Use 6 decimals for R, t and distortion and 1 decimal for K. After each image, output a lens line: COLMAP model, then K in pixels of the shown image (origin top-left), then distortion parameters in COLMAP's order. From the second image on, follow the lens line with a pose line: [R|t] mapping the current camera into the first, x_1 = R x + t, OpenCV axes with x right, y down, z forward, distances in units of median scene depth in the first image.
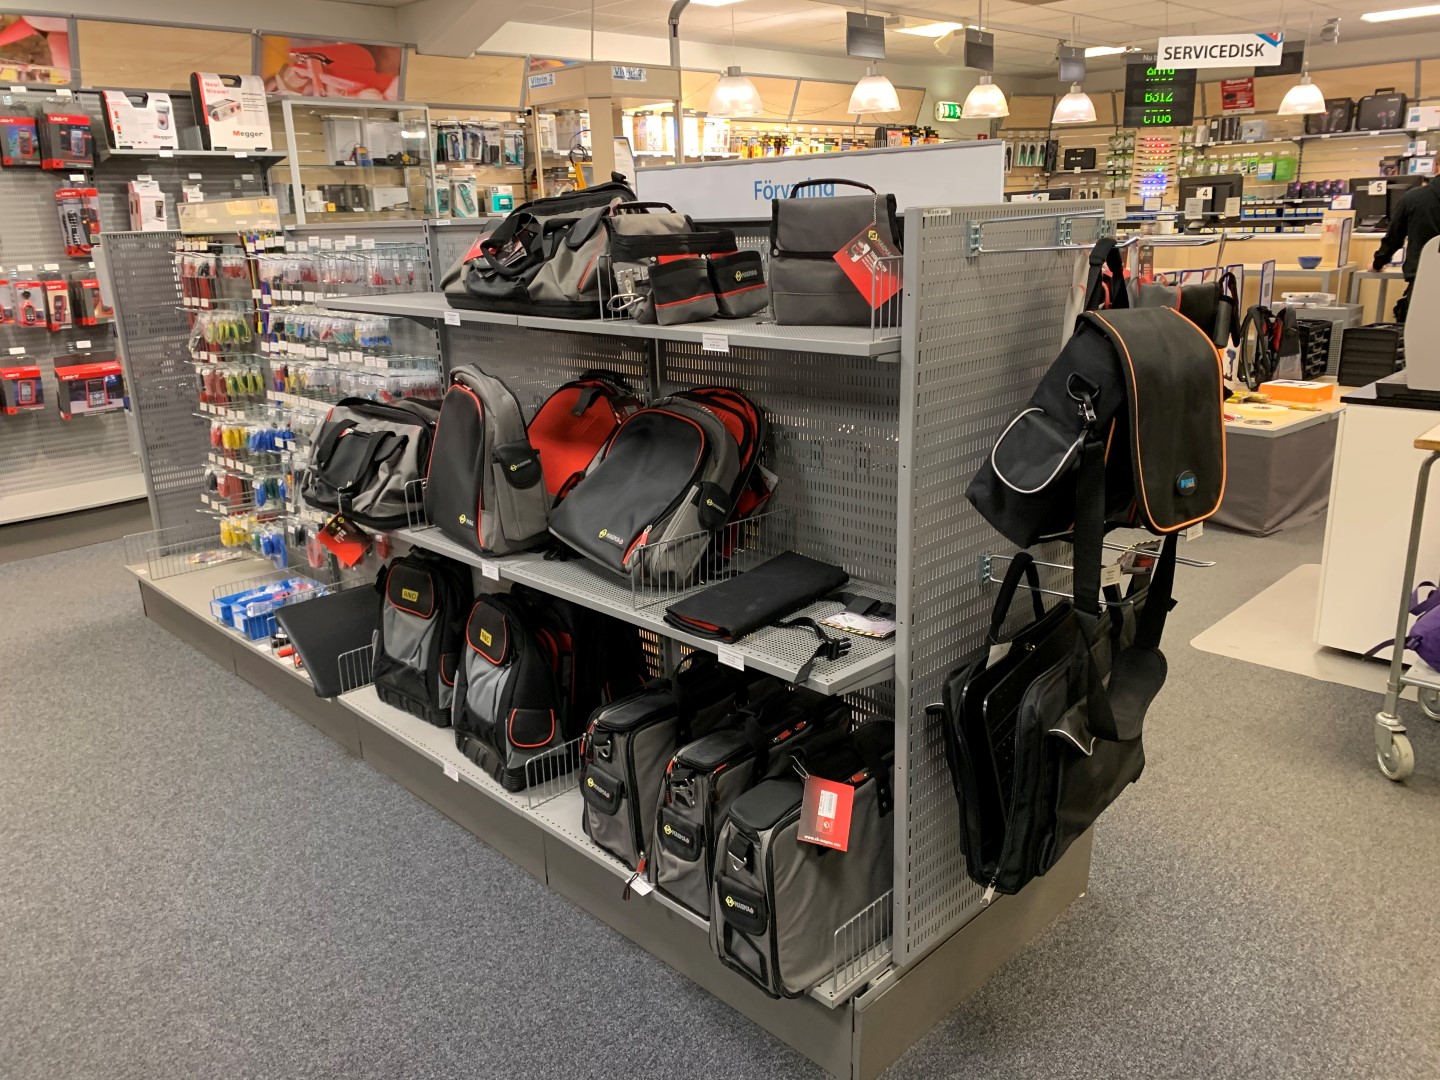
lens RADIAL K [[1090.0, 0, 718.2], [0, 1090.0, 540.6], [0, 0, 1]] dist [0.005464, -0.003992]
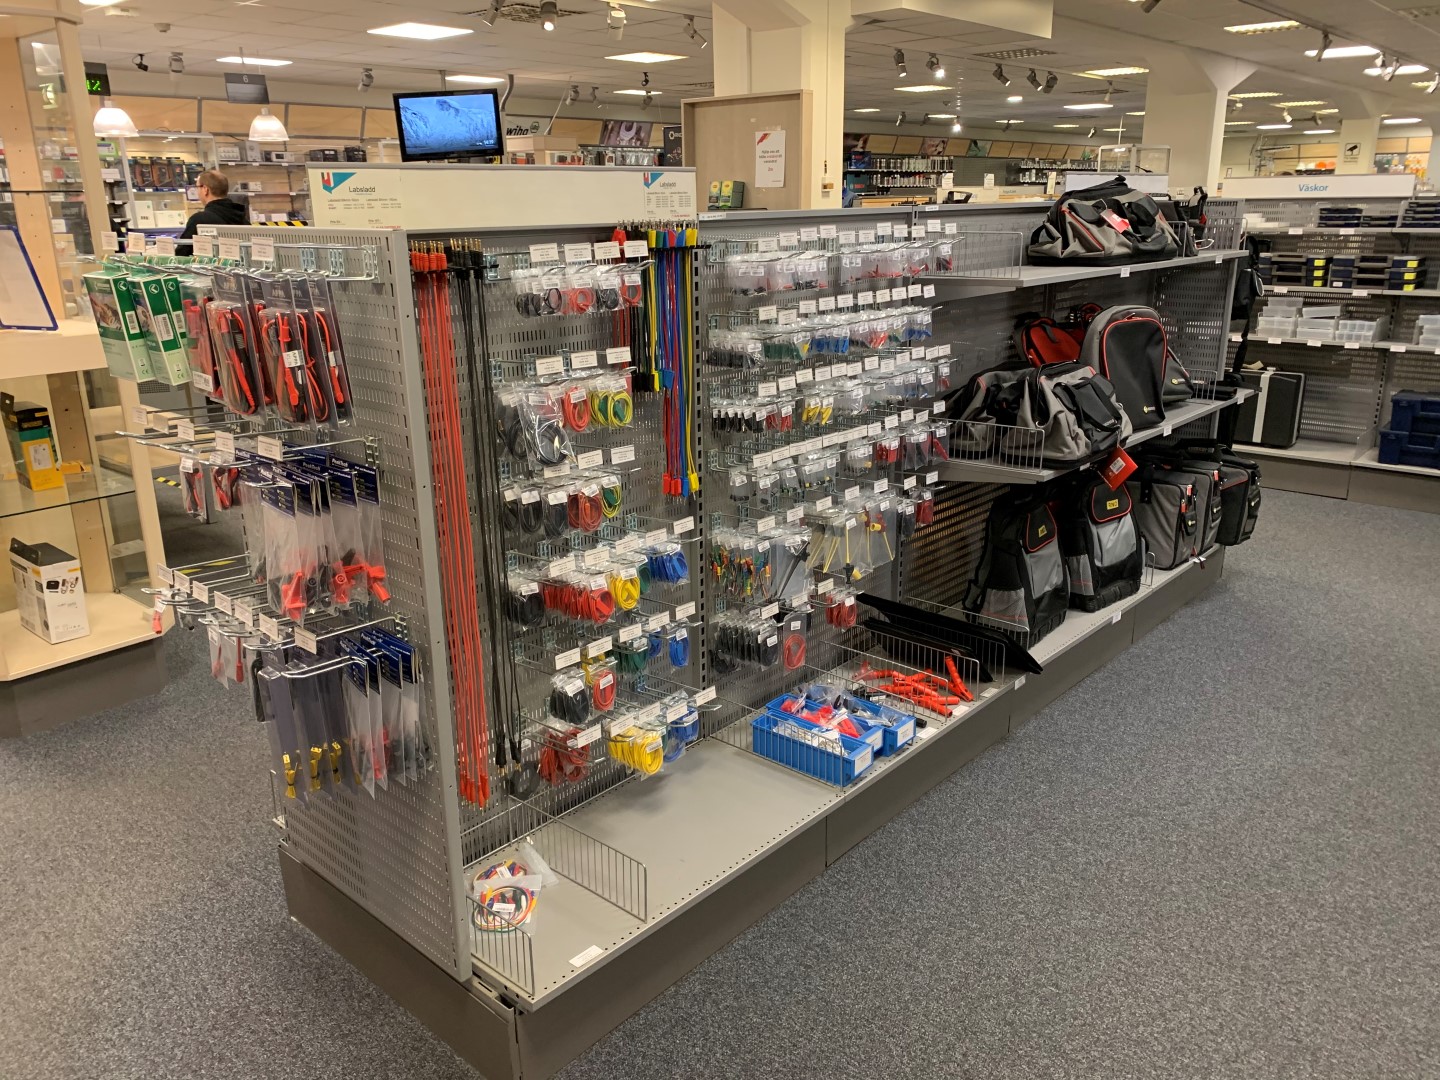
lens RADIAL K [[1090.0, 0, 714.7], [0, 1090.0, 538.2], [0, 0, 1]] dist [0.005464, -0.003992]
pose [[-0.047132, -0.270306, 0.961620, -1.282367], [0.308013, 0.911846, 0.271411, -0.336414], [-0.950214, 0.308984, 0.040280, 1.202681]]
